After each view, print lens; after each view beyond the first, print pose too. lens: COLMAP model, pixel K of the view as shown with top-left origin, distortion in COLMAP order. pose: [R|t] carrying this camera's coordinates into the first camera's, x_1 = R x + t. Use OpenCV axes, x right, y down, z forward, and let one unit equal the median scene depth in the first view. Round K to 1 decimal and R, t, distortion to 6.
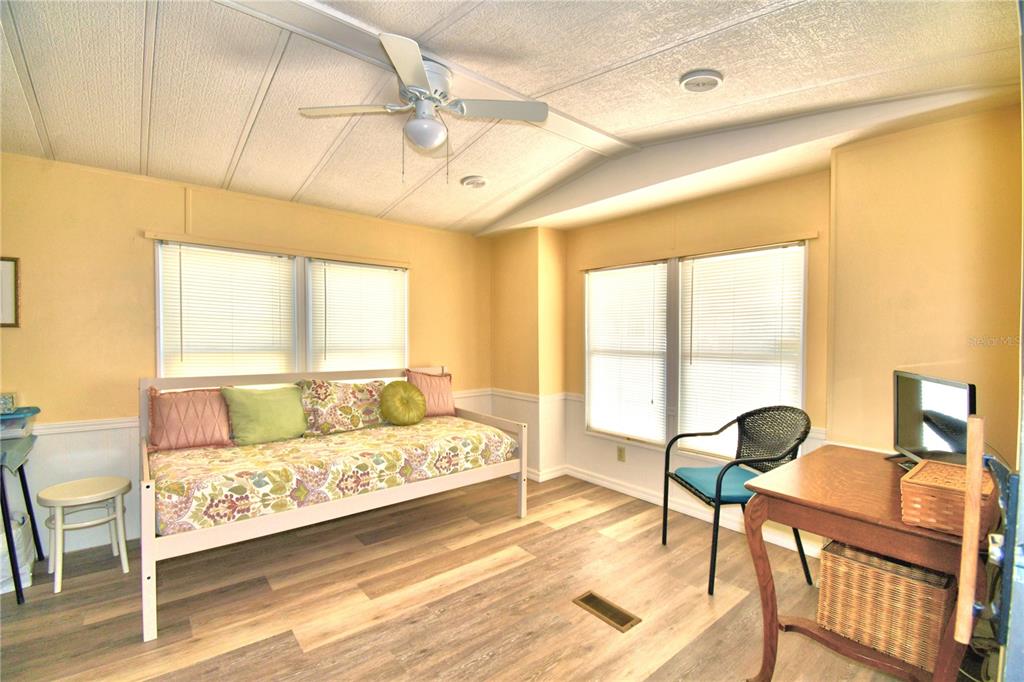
lens RADIAL K [[447.5, 0, 509.8], [0, 447.5, 341.5], [0, 0, 1]] dist [0.019720, -0.026680]
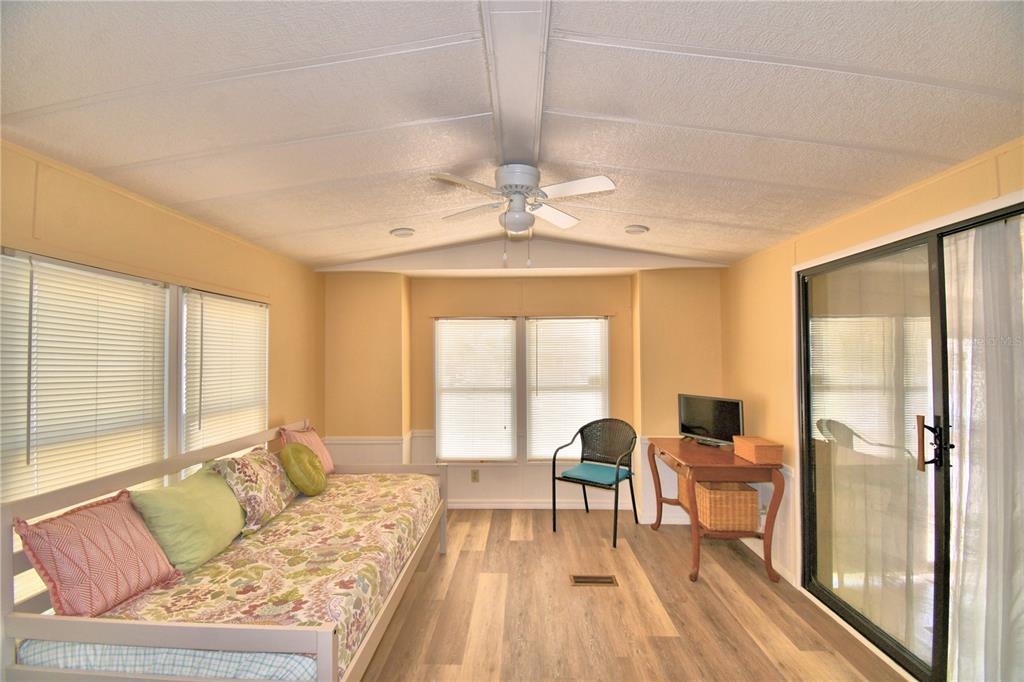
lens RADIAL K [[447.5, 0, 509.8], [0, 447.5, 341.5], [0, 0, 1]] dist [0.019720, -0.026680]
pose [[0.660112, 0.012377, 0.751065, -0.712381], [0.021629, 0.999137, -0.035474, -0.072234], [-0.750855, 0.039662, 0.659275, 0.168654]]
